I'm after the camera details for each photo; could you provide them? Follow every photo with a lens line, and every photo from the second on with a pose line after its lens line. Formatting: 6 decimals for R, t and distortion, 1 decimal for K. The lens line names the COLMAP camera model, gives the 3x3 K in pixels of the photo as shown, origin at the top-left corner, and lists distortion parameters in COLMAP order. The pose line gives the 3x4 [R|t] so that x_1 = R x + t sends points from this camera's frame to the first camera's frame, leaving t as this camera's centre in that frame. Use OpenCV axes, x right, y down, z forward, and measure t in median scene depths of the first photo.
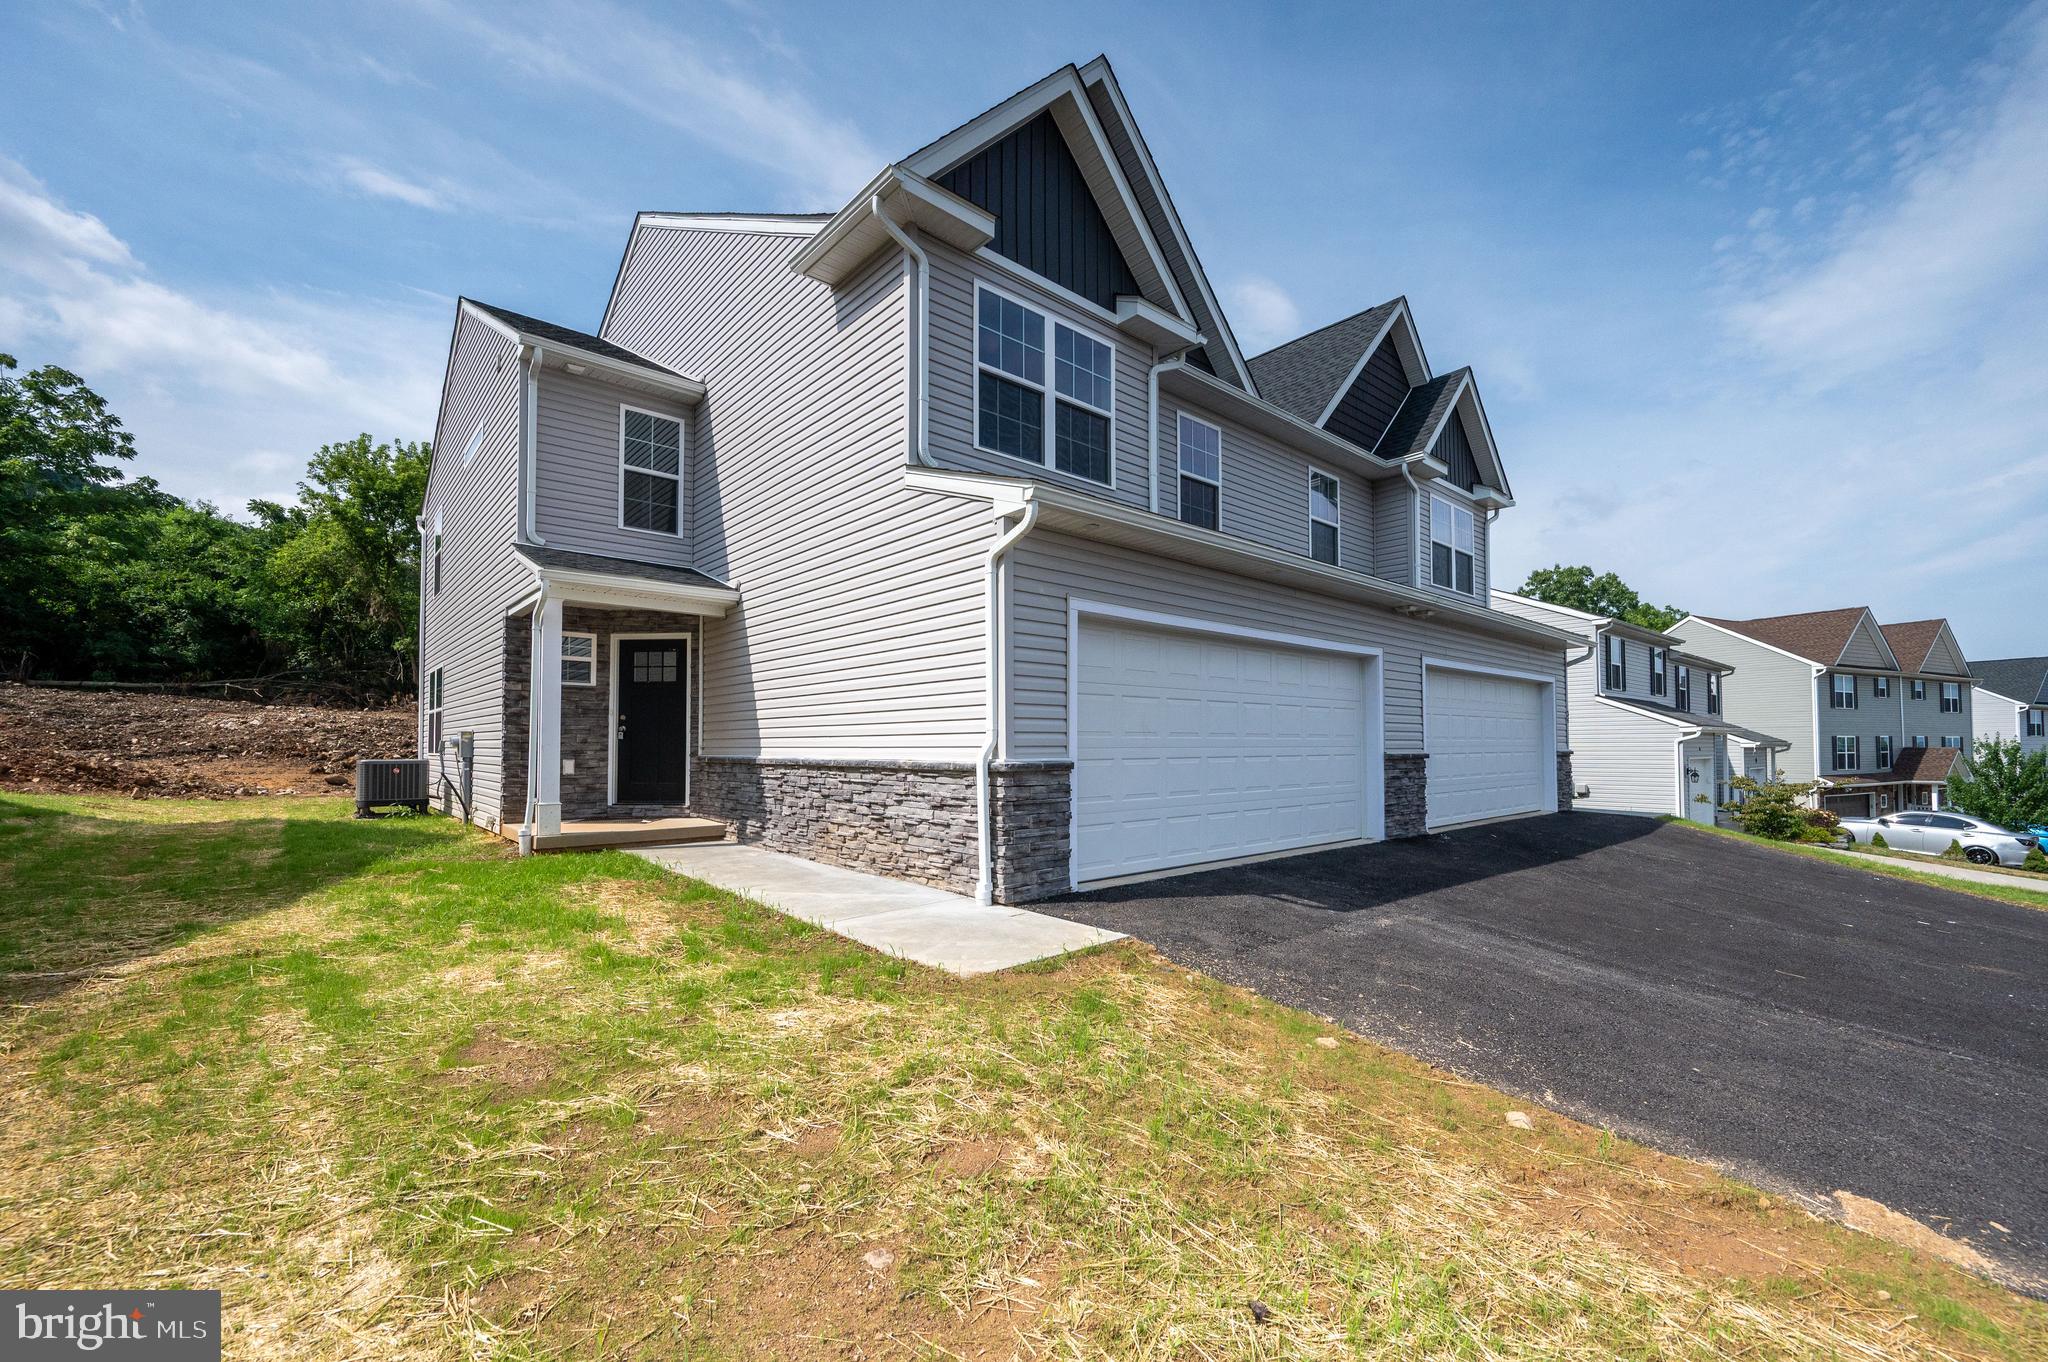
lens RADIAL K [[848.1, 0, 1027.5], [0, 848.1, 699.4], [0, 0, 1]] dist [-0.014537, 0.000012]
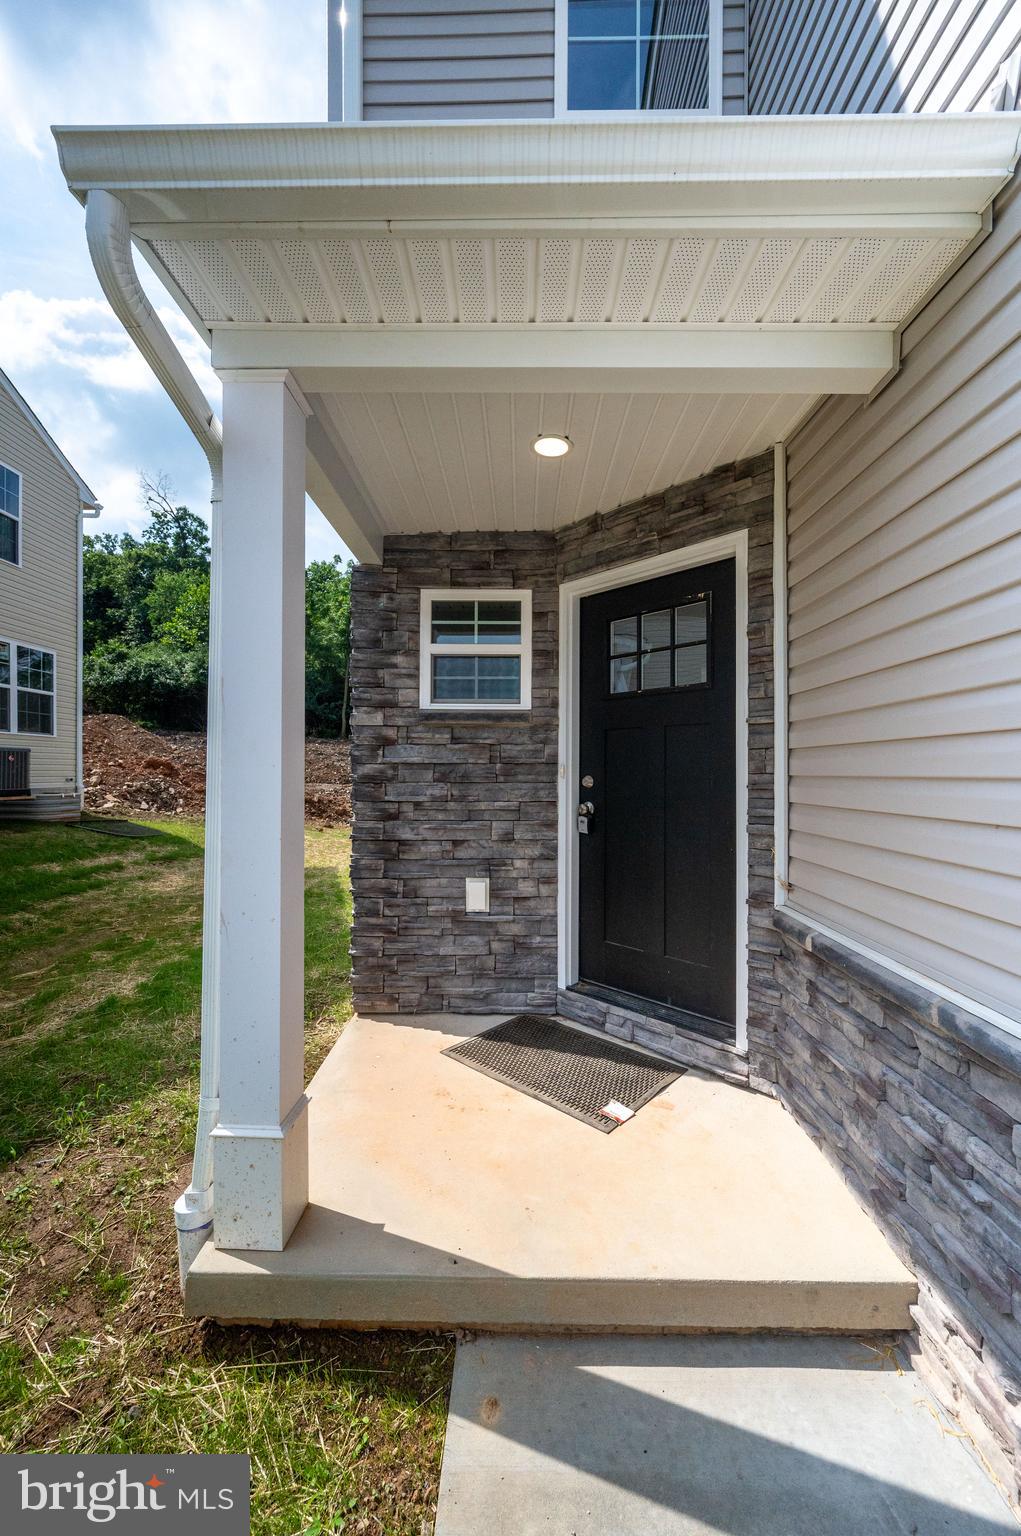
lens RADIAL K [[636.1, 0, 509.2], [0, 636.1, 763.6], [0, 0, 1]] dist [-0.014537, 0.000012]
pose [[0.736263, -0.002475, -0.676690, -0.318269], [0.014206, 0.999829, 0.011800, 0.008351], [0.676546, -0.018300, 0.736173, 0.801658]]
